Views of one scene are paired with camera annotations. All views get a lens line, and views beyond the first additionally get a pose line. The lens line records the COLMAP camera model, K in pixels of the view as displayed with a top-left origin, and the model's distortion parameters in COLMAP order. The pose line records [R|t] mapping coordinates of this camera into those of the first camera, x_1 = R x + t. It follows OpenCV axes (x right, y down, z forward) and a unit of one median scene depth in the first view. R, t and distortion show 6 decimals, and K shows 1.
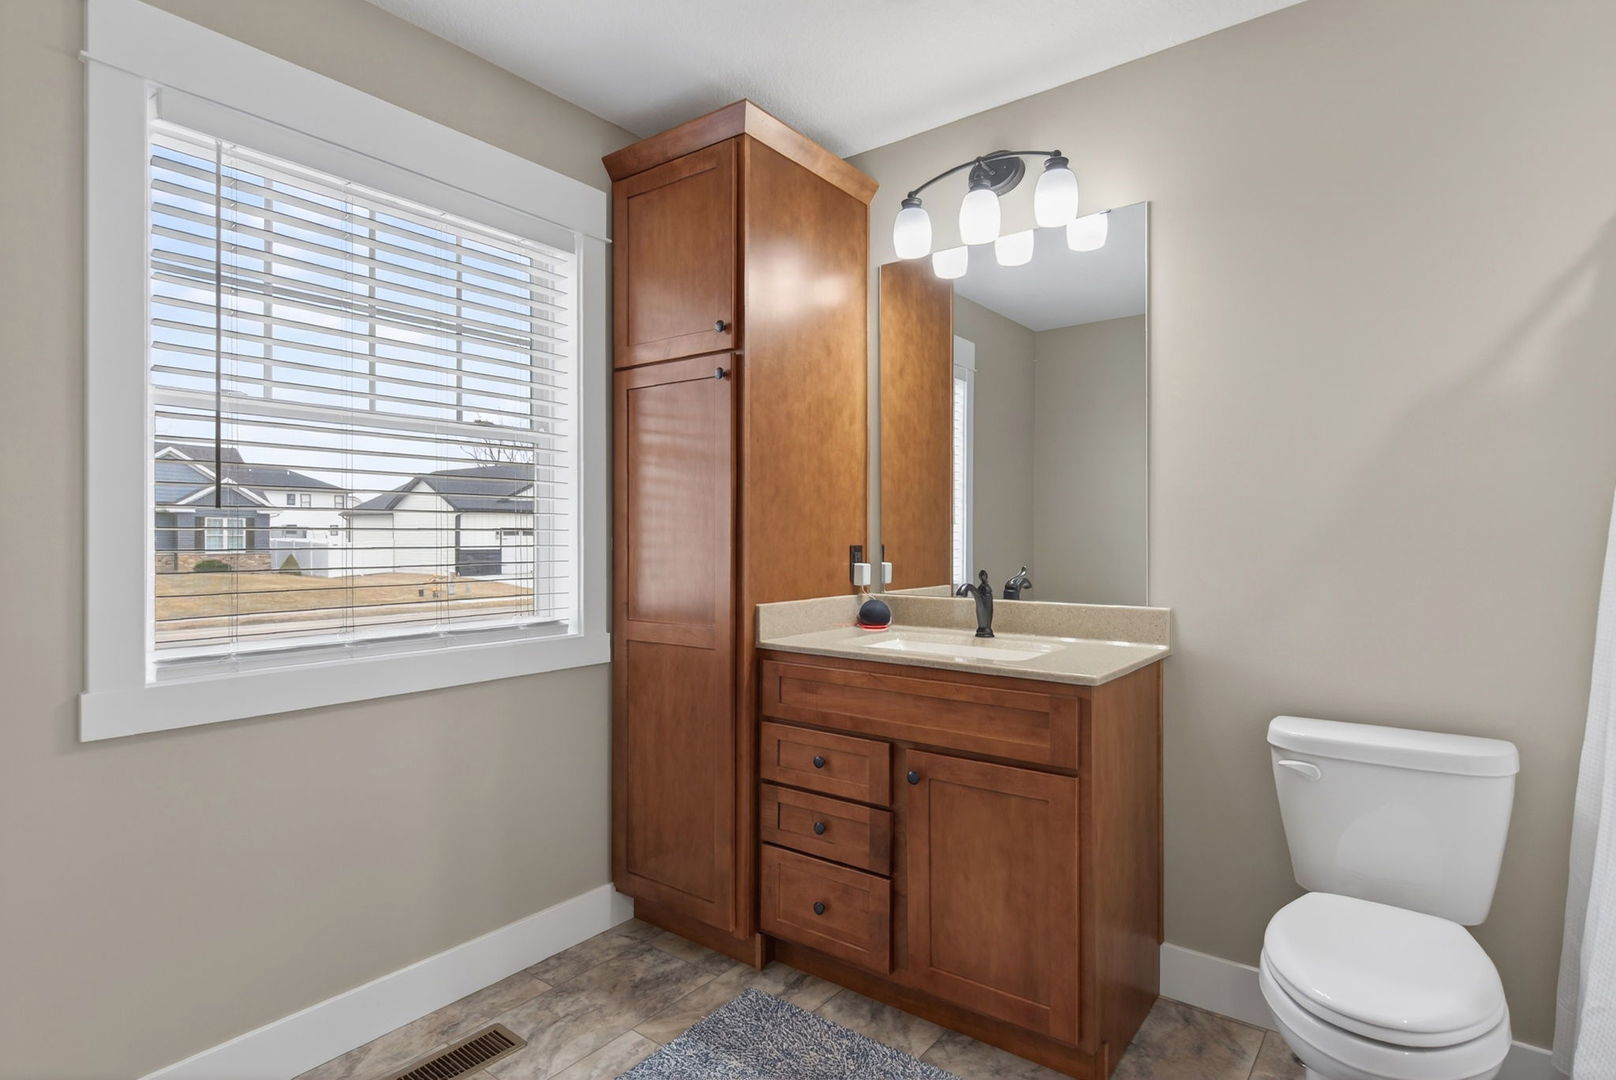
lens RADIAL K [[816.9, 0, 789.3], [0, 816.9, 533.1], [0, 0, 1]] dist [0.015161, -0.001055]
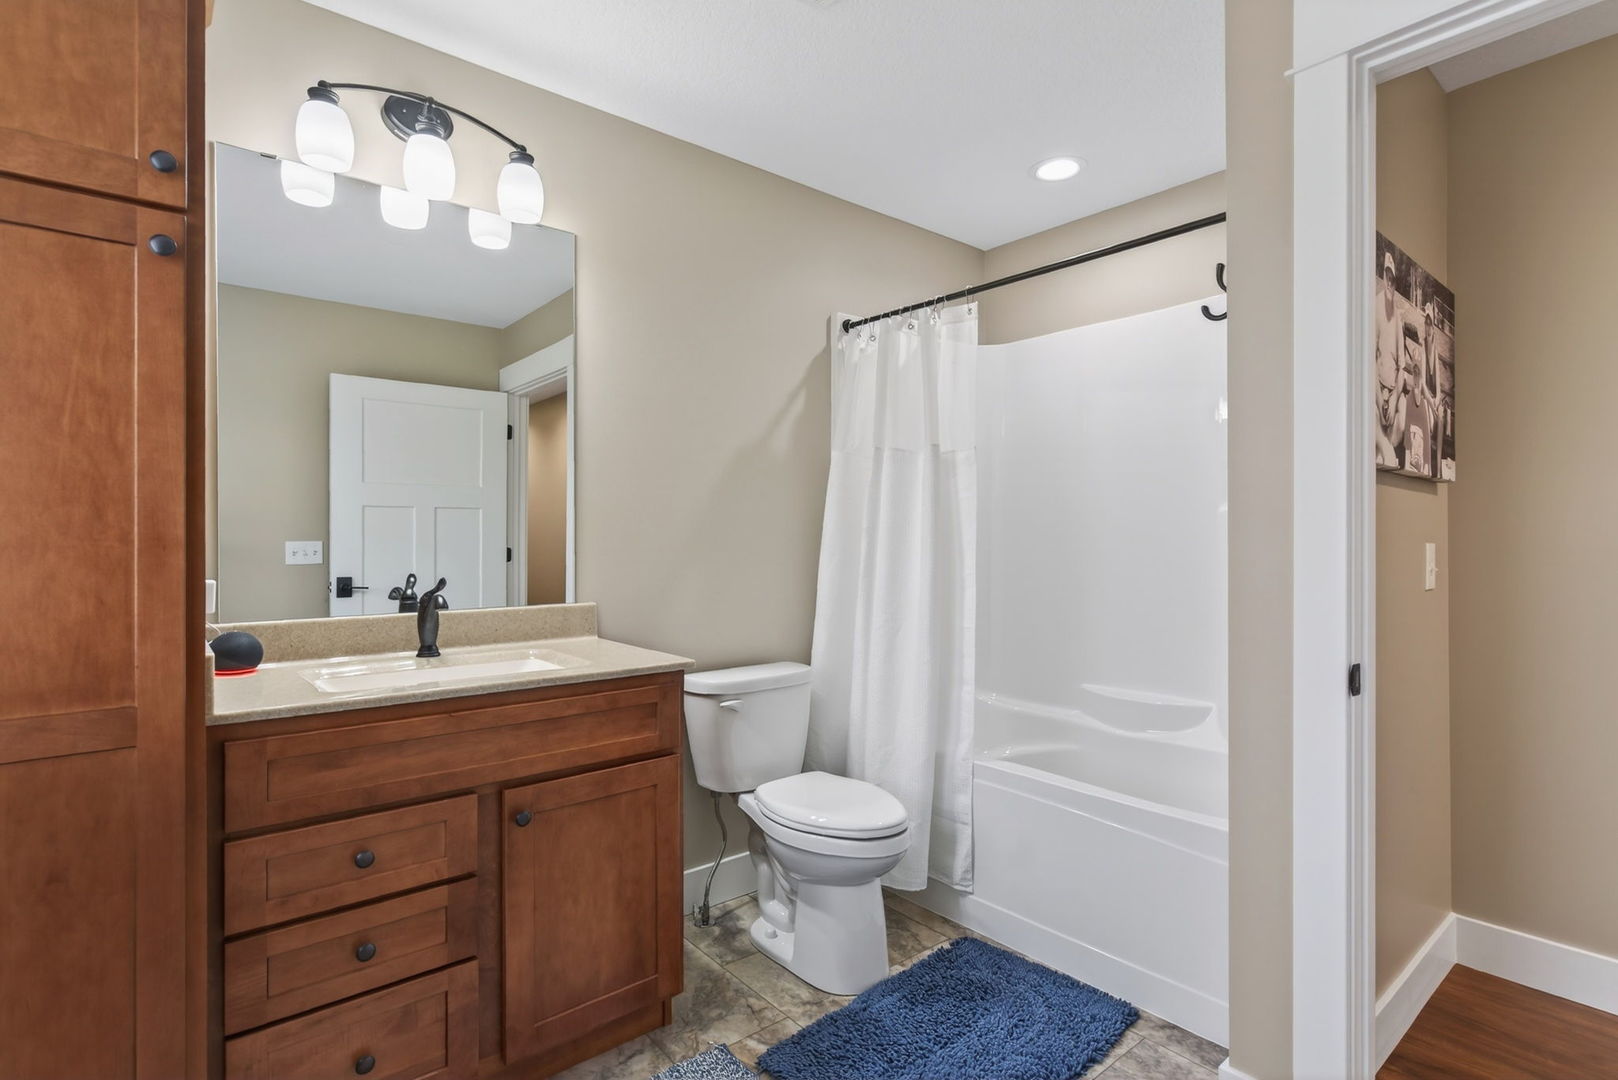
lens RADIAL K [[808.4, 0, 809.0], [0, 808.4, 540.0], [0, 0, 1]] dist [-0.000941, -0.000727]
pose [[0.205170, -0.000696, 0.978726, -0.572994], [-0.003938, 0.999991, 0.001537, 0.002228], [-0.978718, -0.004170, 0.205165, 0.490086]]
